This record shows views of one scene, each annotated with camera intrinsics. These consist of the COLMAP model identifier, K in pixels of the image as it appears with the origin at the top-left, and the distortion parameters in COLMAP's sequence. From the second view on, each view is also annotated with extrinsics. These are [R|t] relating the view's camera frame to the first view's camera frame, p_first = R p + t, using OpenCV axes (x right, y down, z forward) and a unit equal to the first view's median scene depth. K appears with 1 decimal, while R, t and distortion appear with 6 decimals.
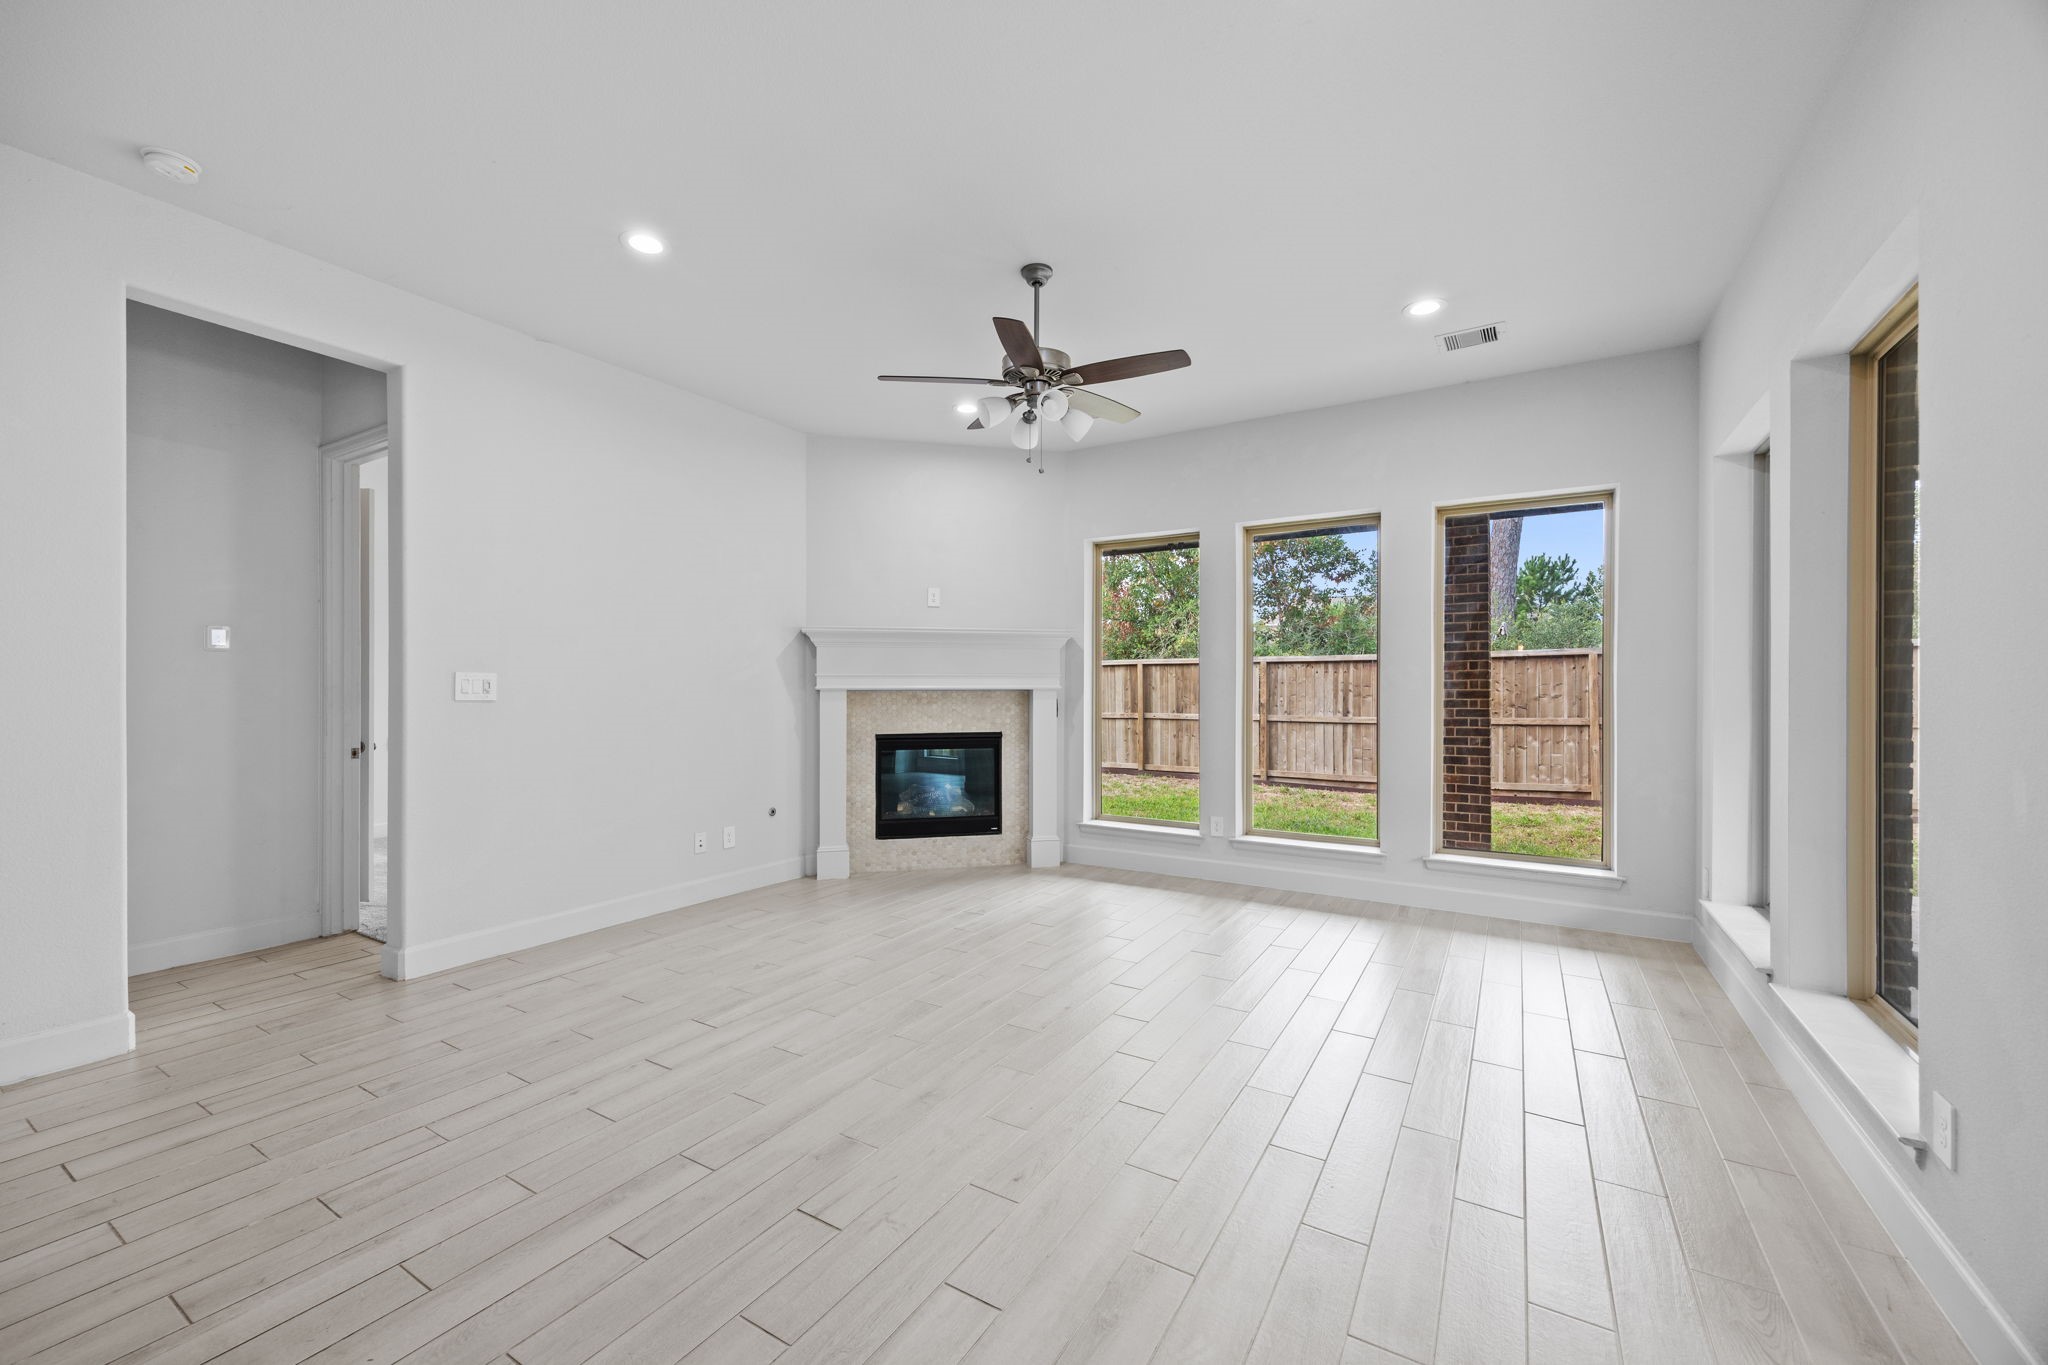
lens RADIAL K [[818.3, 0, 1003.8], [0, 818.3, 690.3], [0, 0, 1]] dist [0.005494, -0.000617]
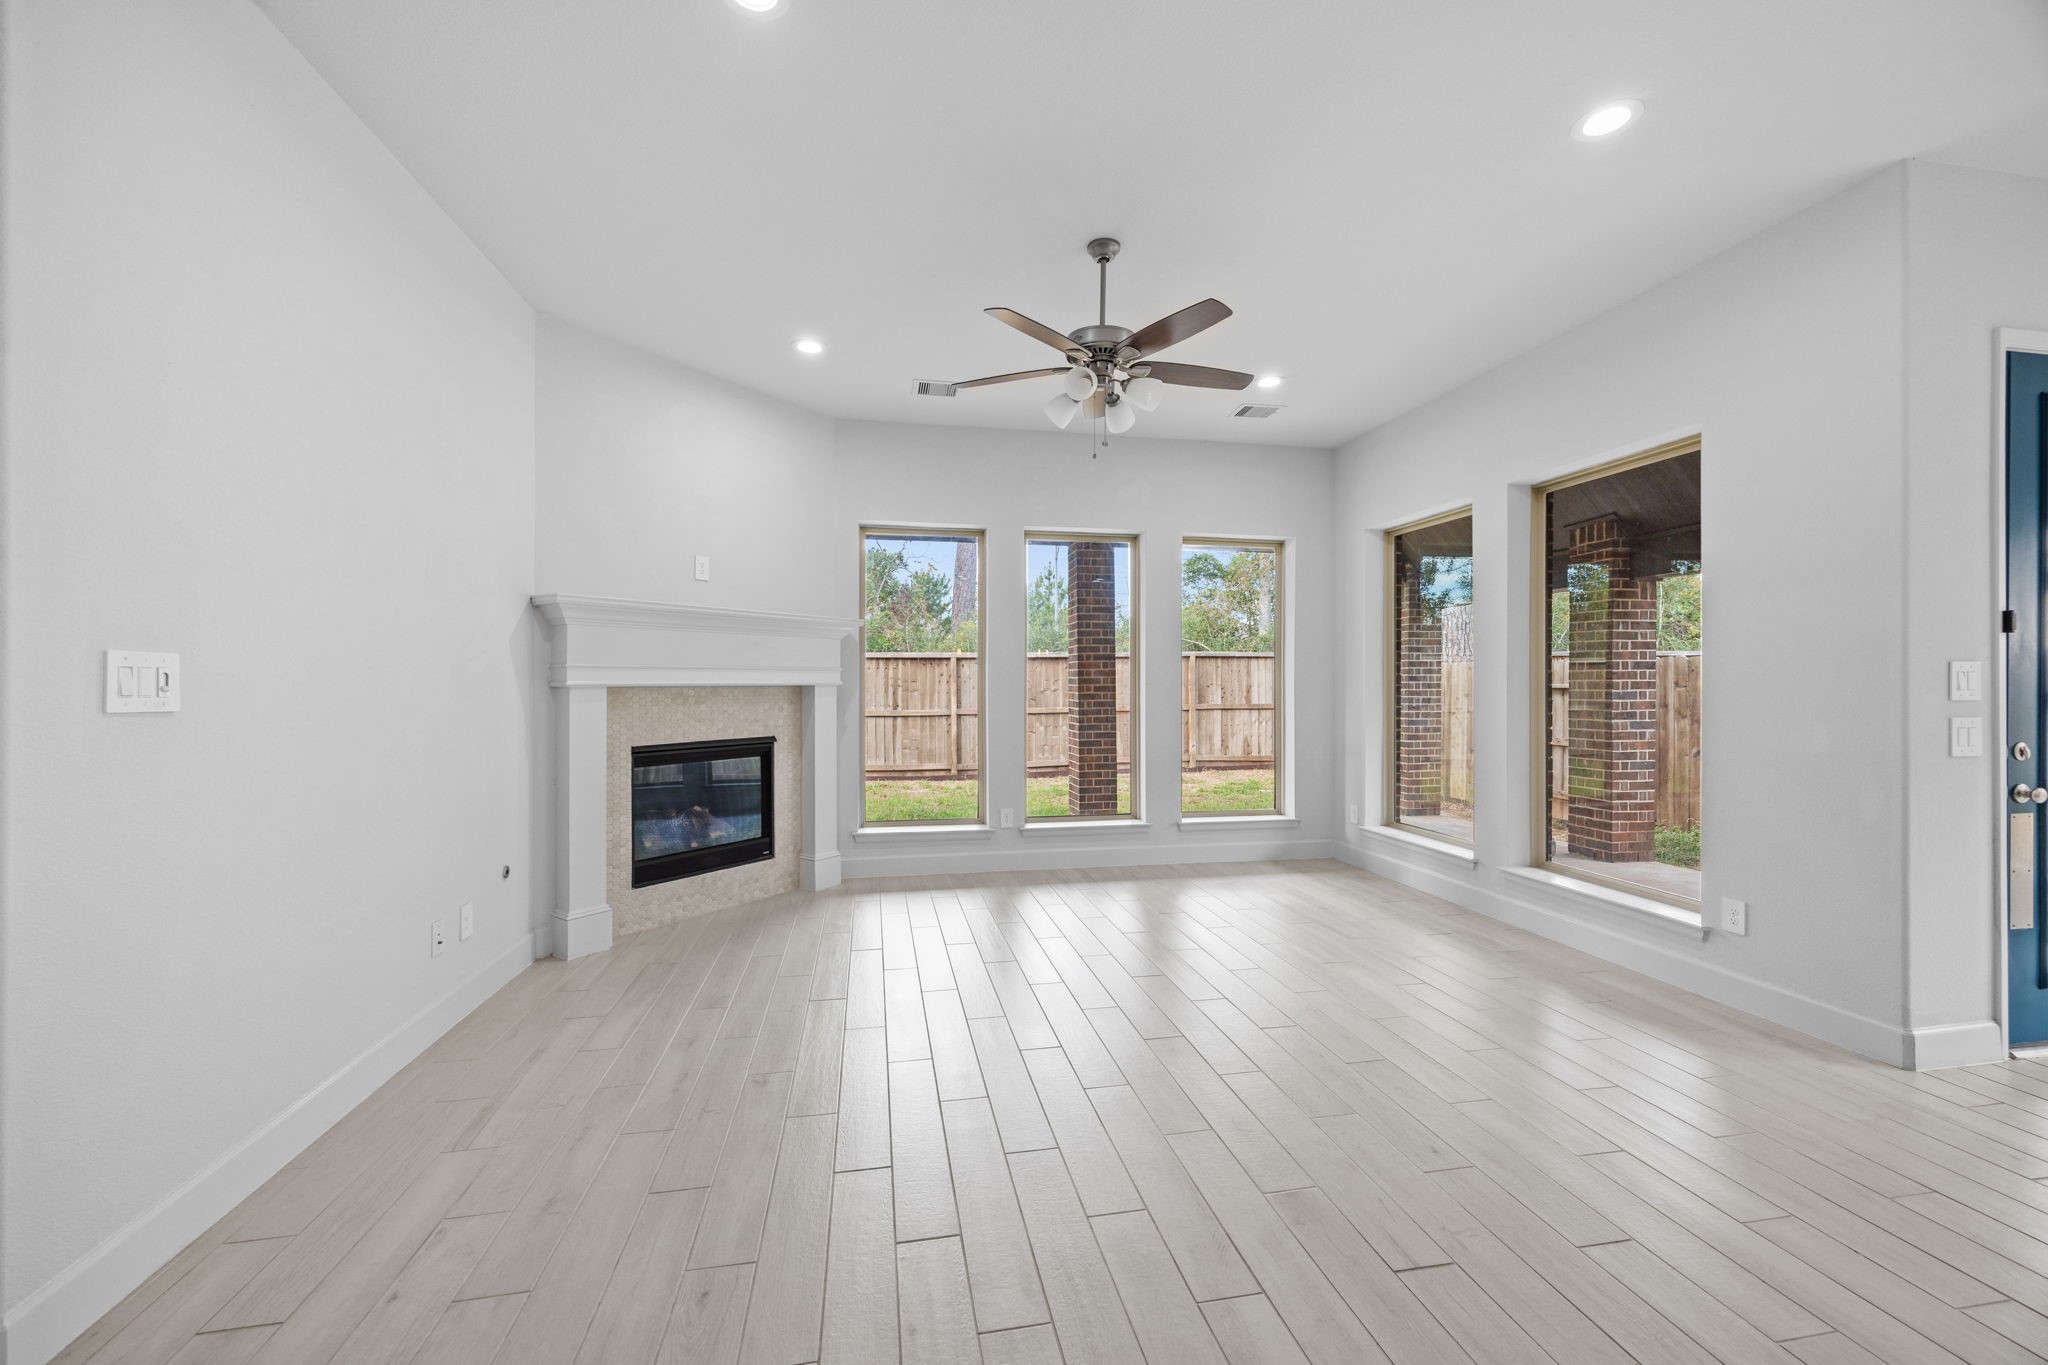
lens RADIAL K [[818.3, 0, 1034.7], [0, 818.3, 682.8], [0, 0, 1]] dist [0.005494, -0.000617]
pose [[0.730603, -0.000271, 0.682802, -0.380436], [0.002341, 0.999995, -0.002107, -0.001281], [-0.682798, 0.003138, 0.730600, 0.204571]]
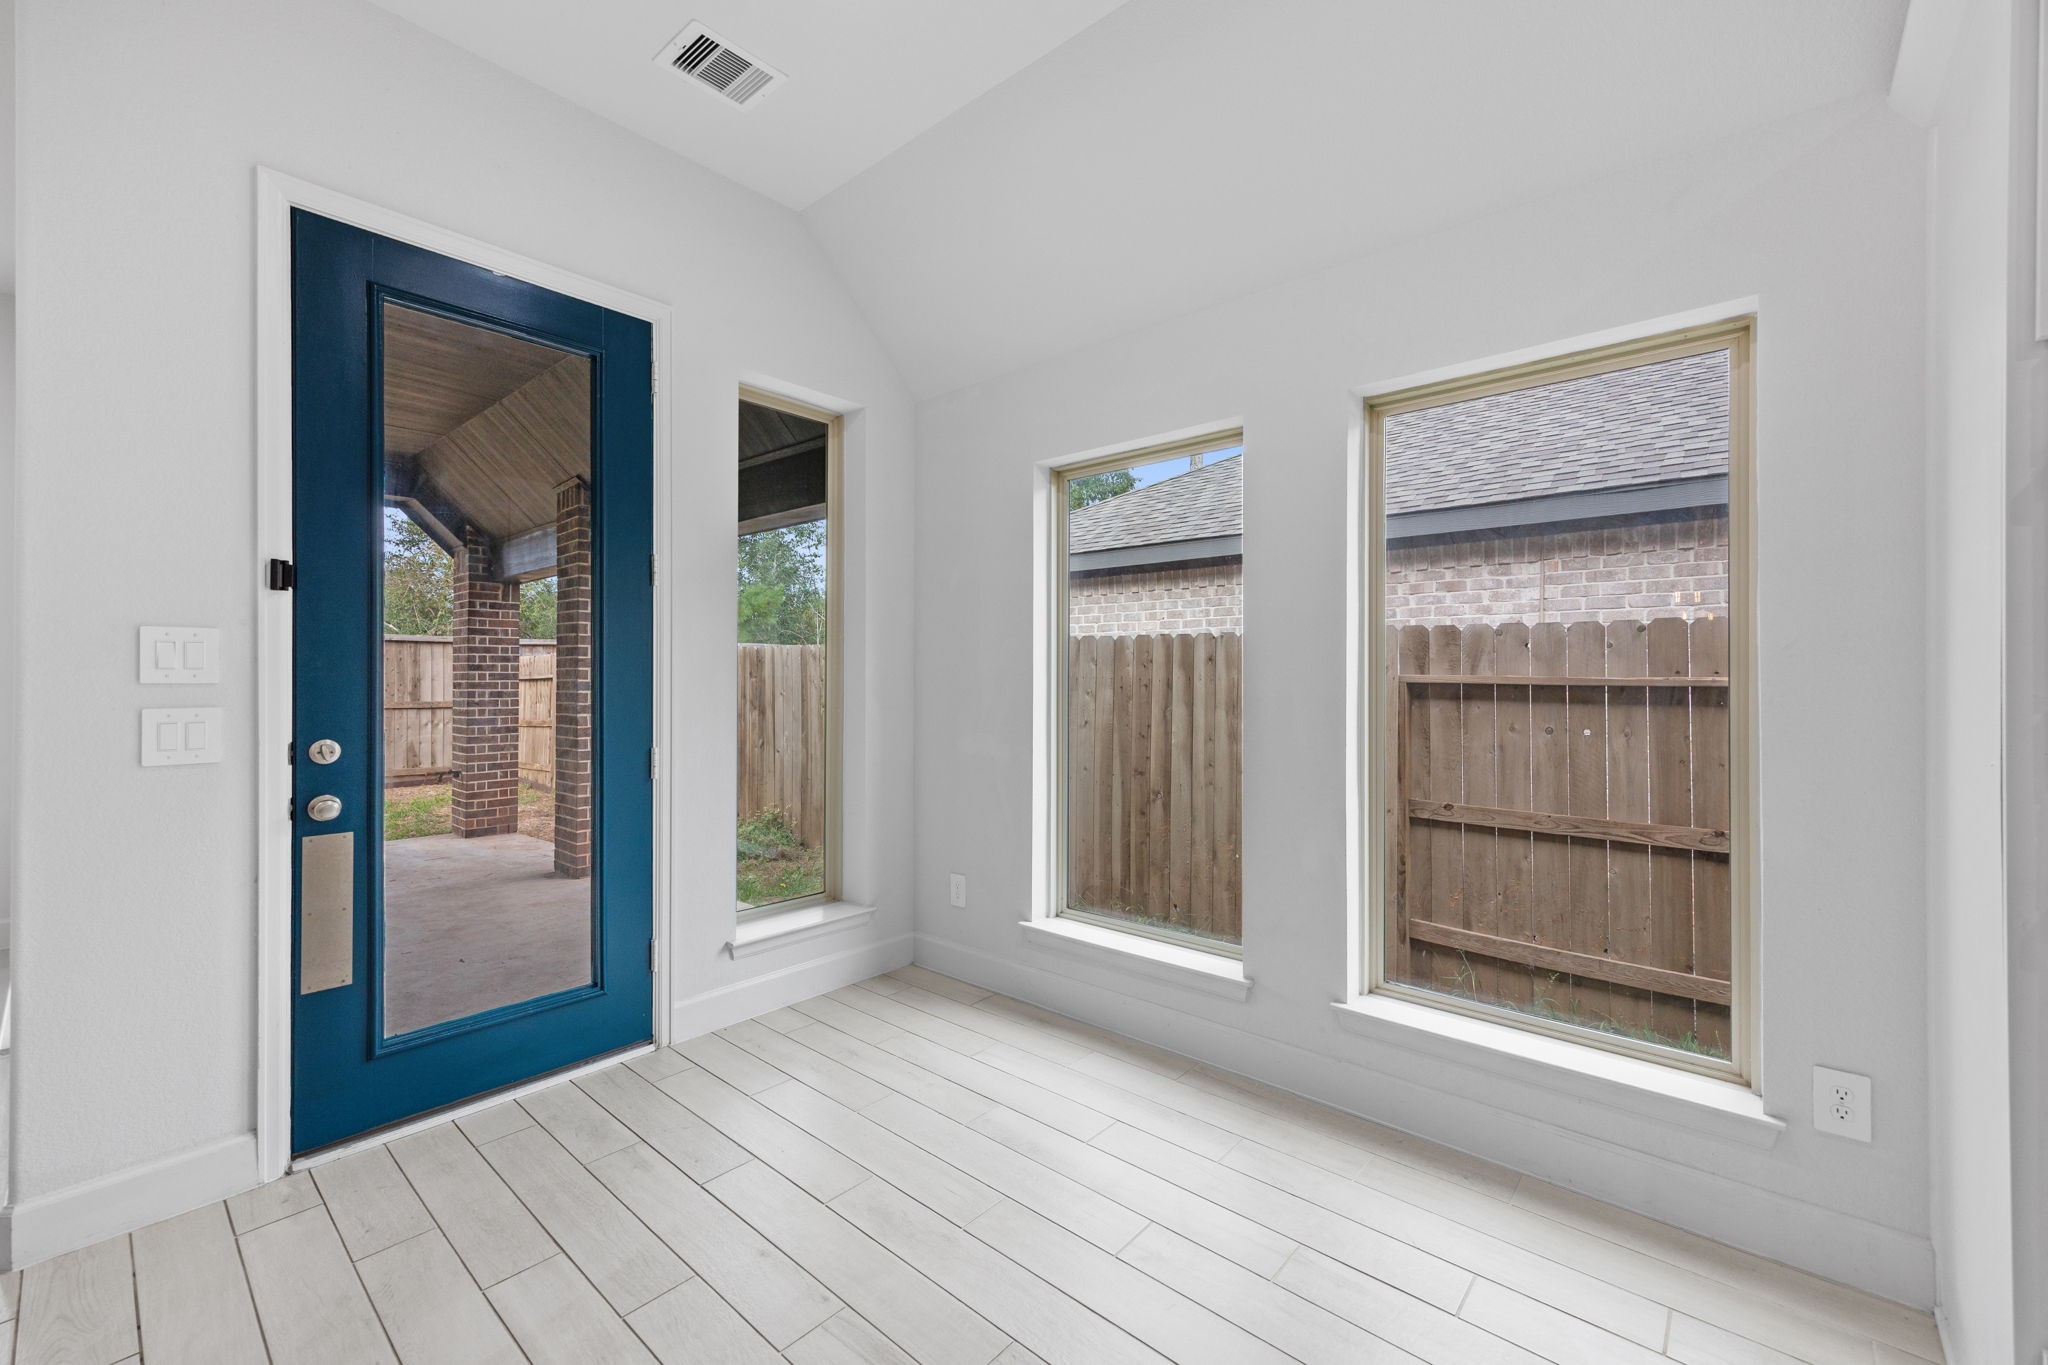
lens RADIAL K [[818.3, 0, 1042.0], [0, 818.3, 679.5], [0, 0, 1]] dist [0.005494, -0.000617]
pose [[0.161039, -0.001519, 0.986947, 0.042995], [0.003411, 0.999994, 0.000983, 0.007386], [-0.986942, 0.003208, 0.161043, -0.181009]]
